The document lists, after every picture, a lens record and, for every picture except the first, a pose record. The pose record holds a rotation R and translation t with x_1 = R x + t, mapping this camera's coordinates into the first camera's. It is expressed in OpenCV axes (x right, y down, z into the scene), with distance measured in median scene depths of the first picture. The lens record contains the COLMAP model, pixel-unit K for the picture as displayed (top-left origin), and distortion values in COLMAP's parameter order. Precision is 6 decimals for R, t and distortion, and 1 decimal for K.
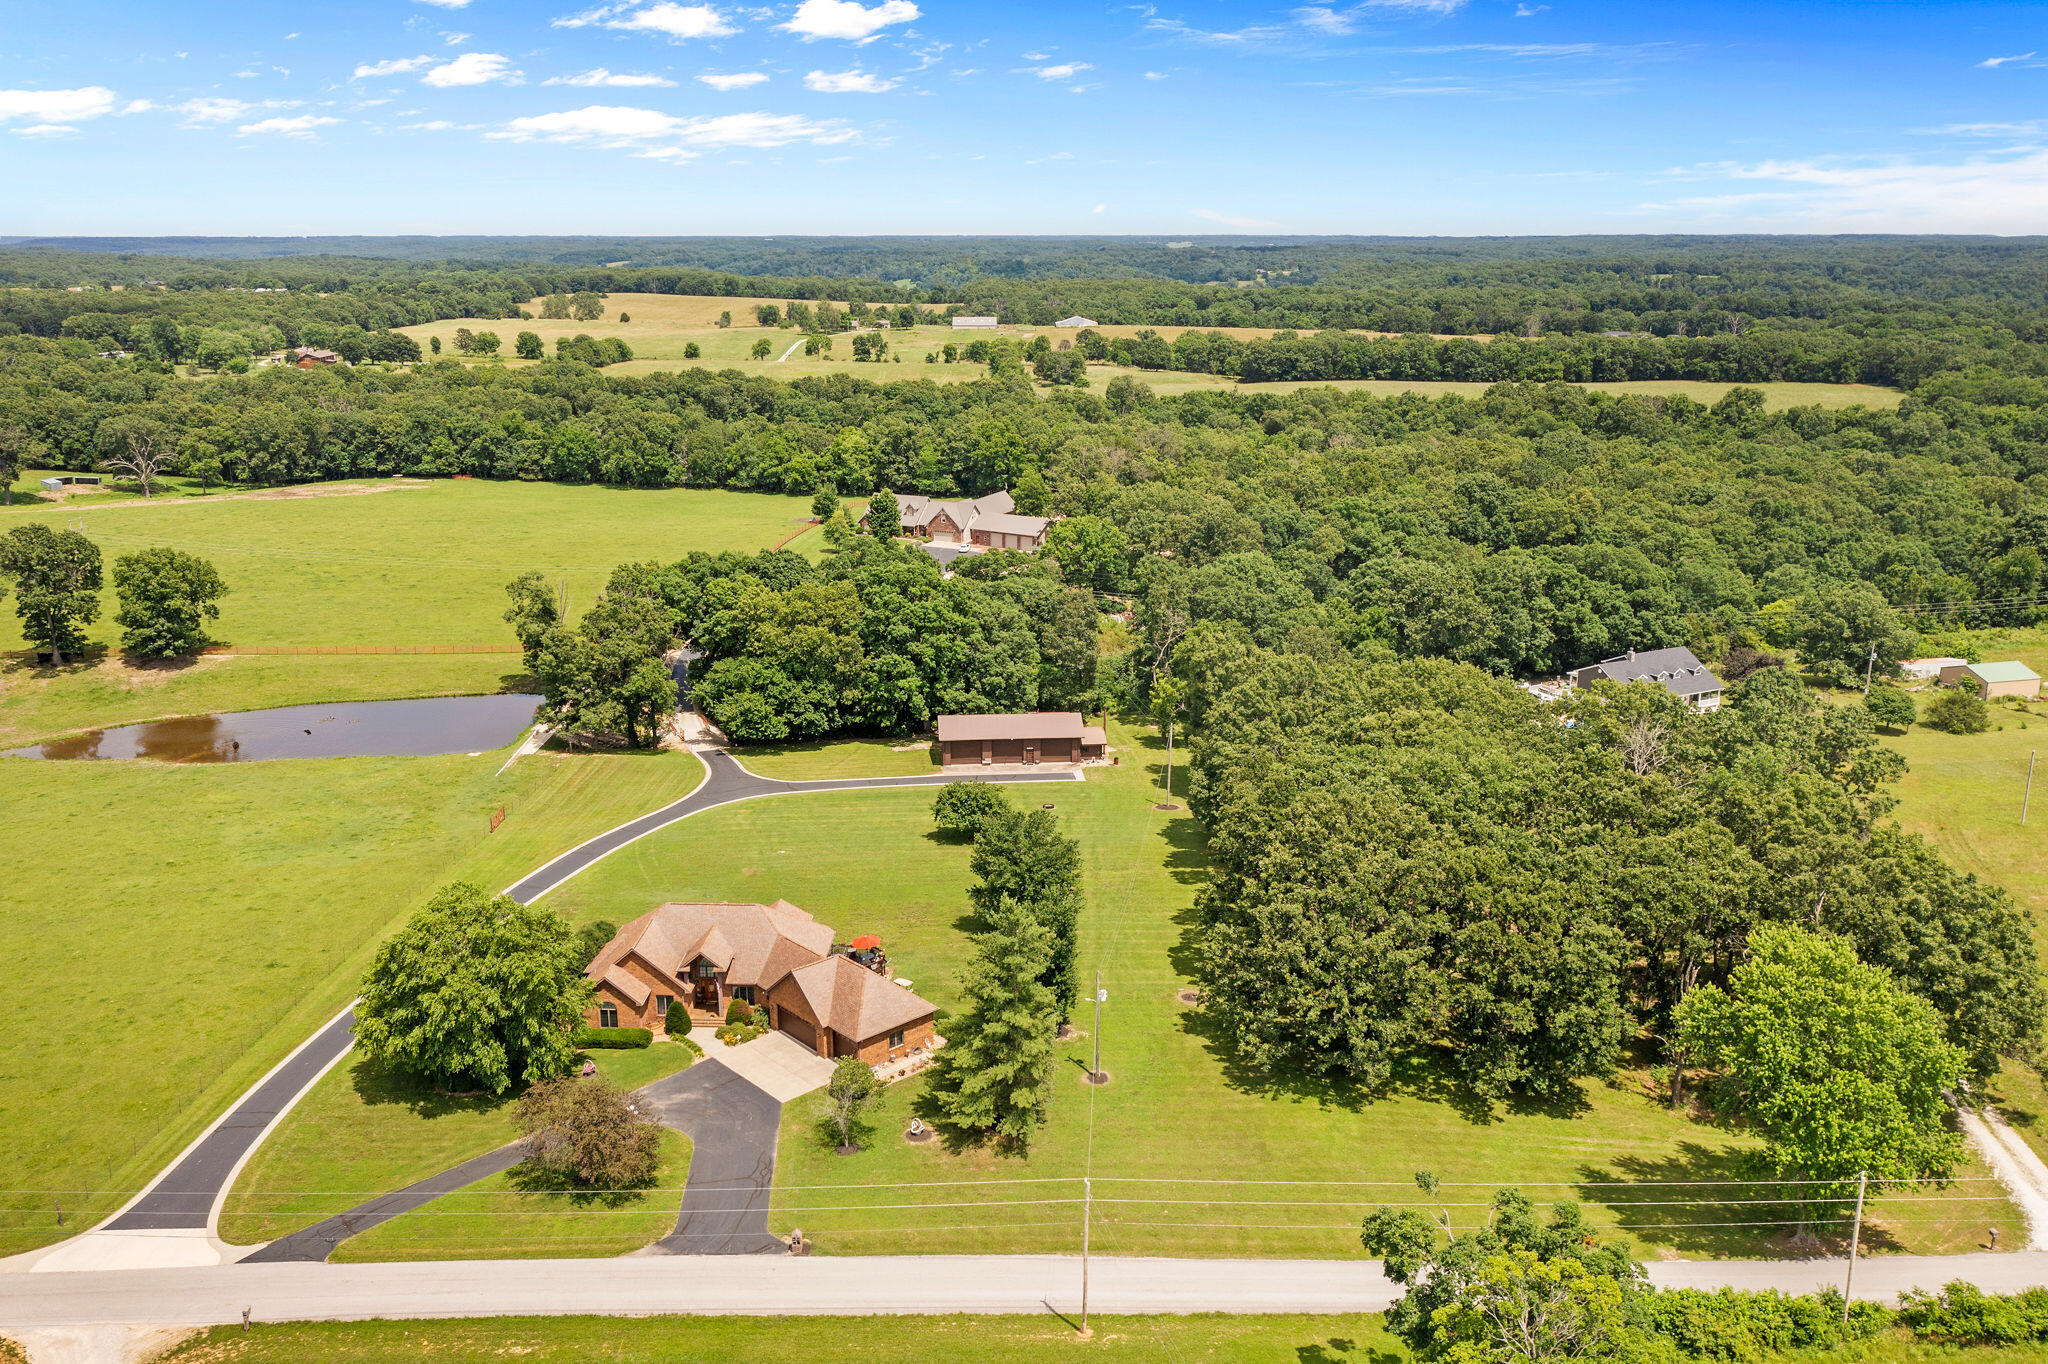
lens RADIAL K [[1627.3, 0, 1019.1], [0, 1627.3, 684.3], [0, 0, 1]] dist [0.003901, 0.009425]
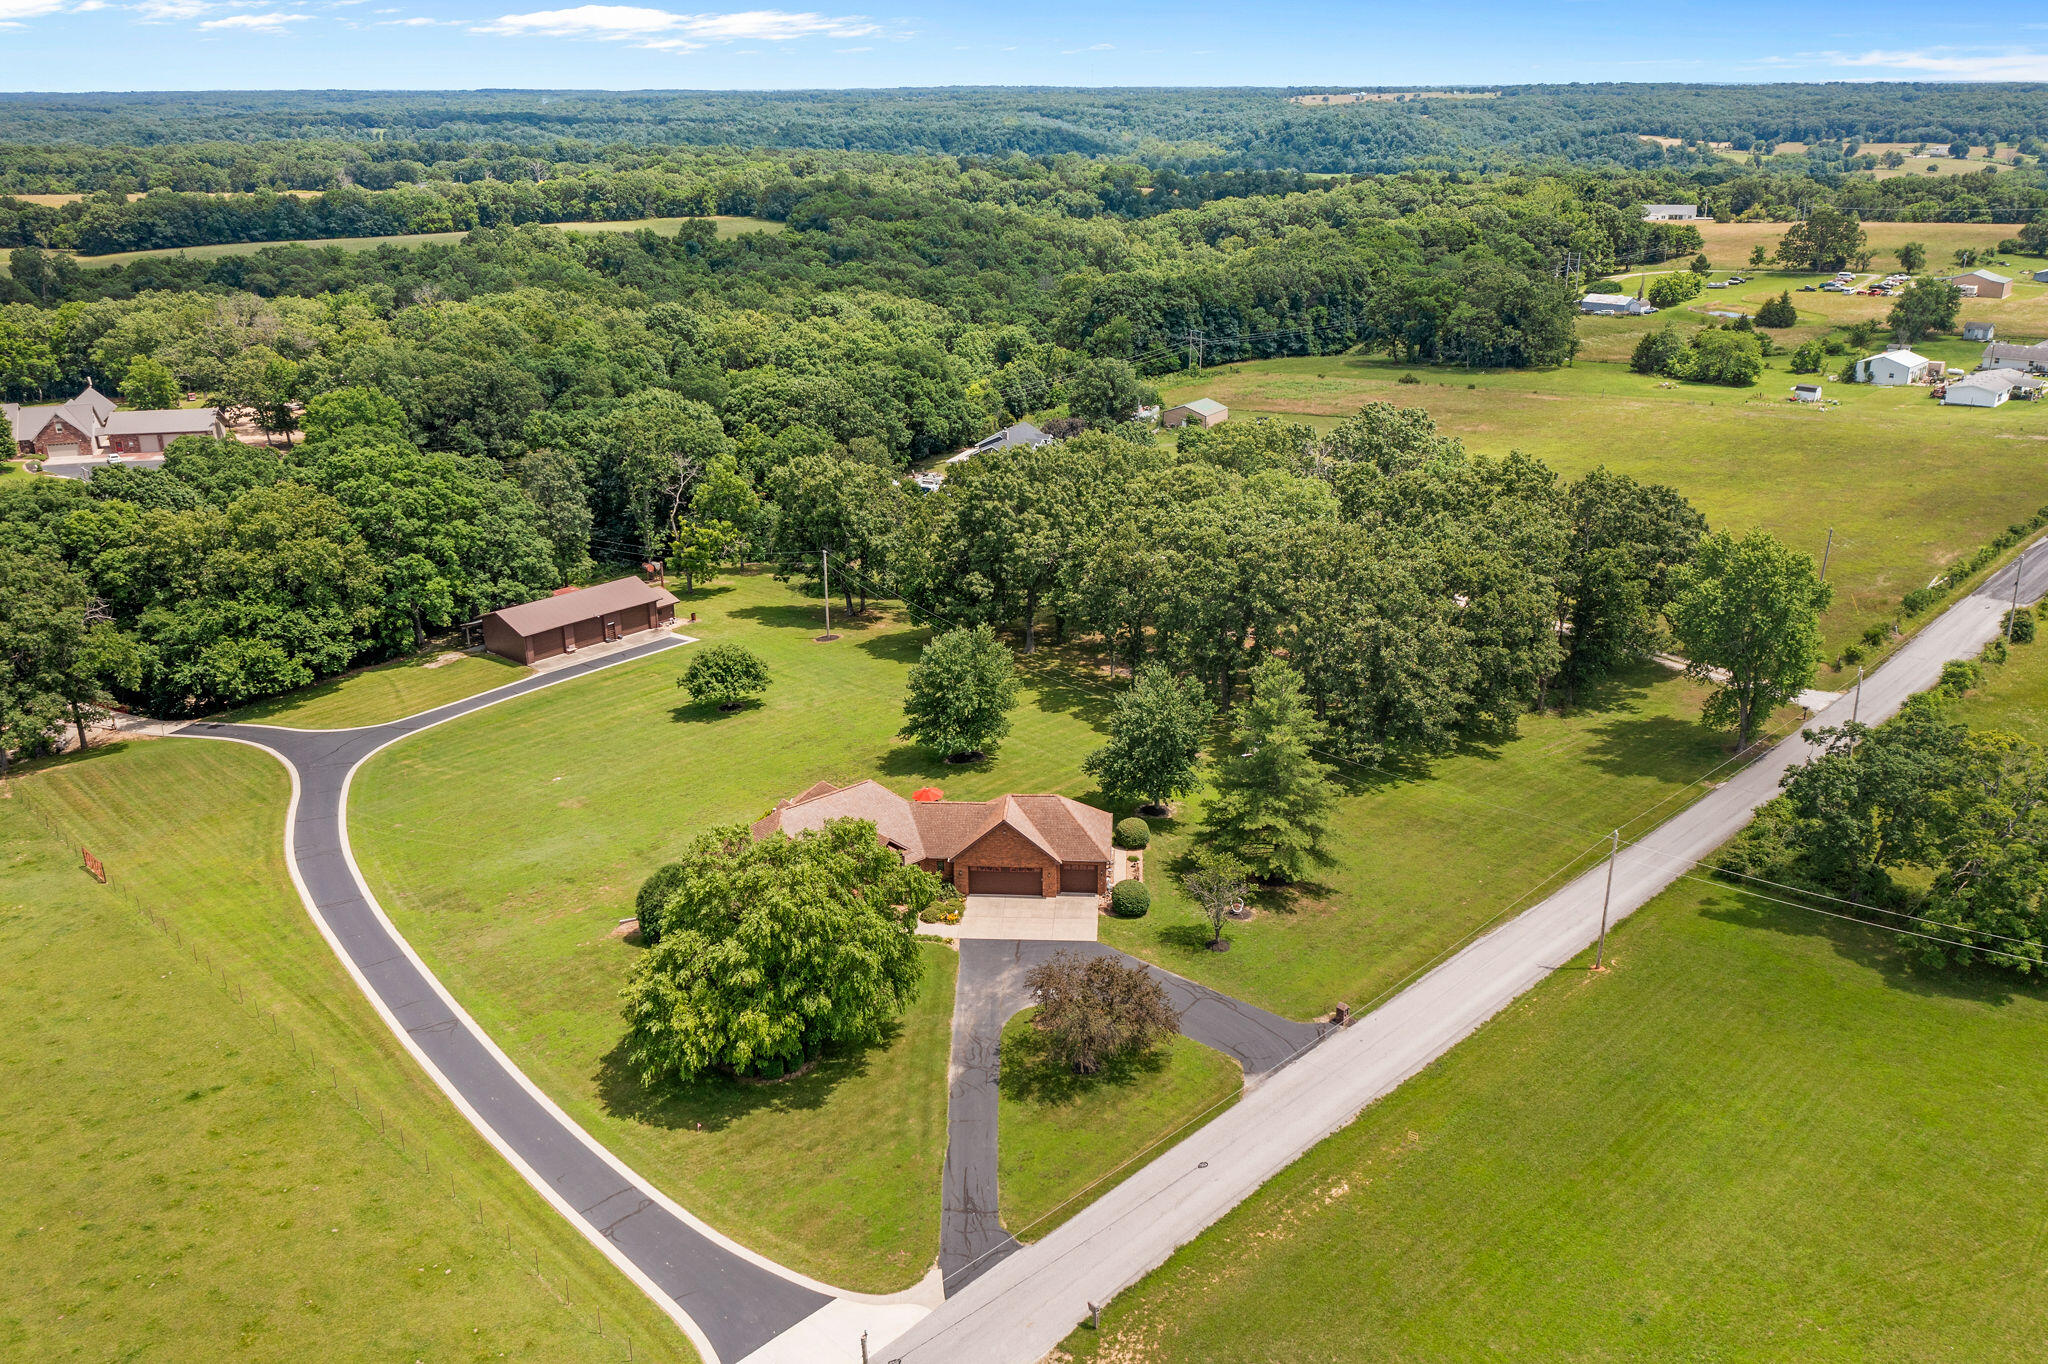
lens RADIAL K [[1627.3, 0, 1022.7], [0, 1627.3, 676.1], [0, 0, 1]] dist [0.003901, 0.009425]
pose [[0.721491, -0.240641, 0.649264, -0.407740], [0.190966, 0.970455, 0.147476, -0.020971], [-0.665570, 0.017584, 0.746128, 0.175370]]
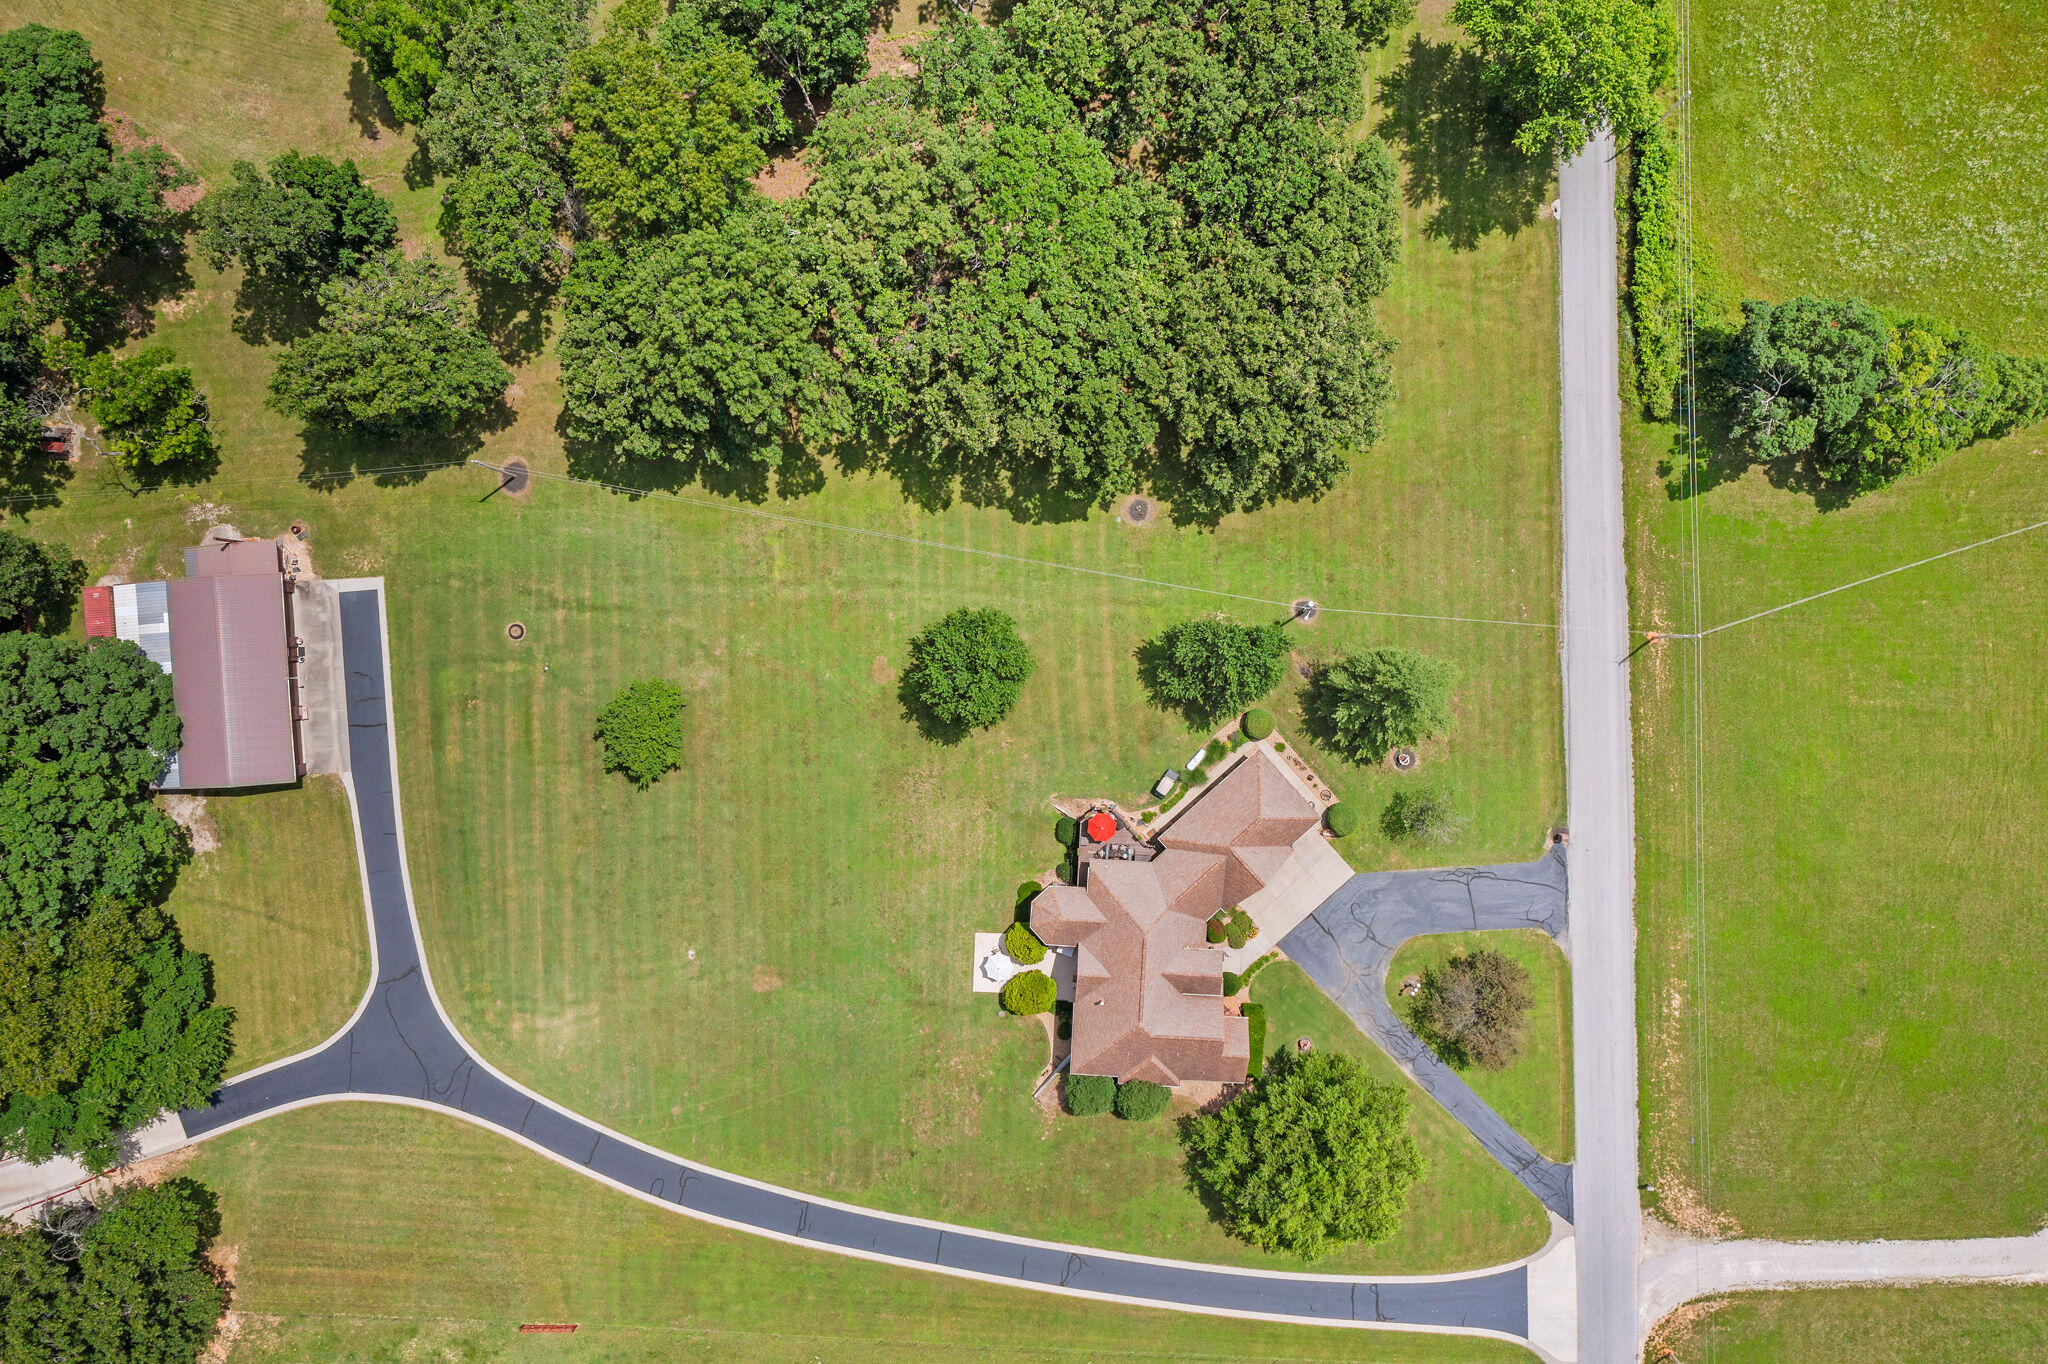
lens RADIAL K [[1627.3, 0, 1009.8], [0, 1627.3, 688.7], [0, 0, 1]] dist [0.003901, 0.009425]
pose [[0.008021, -0.999793, -0.018679, 0.006623], [0.286051, -0.015605, 0.958087, -0.528039], [-0.958181, -0.013028, 0.285867, 0.489589]]
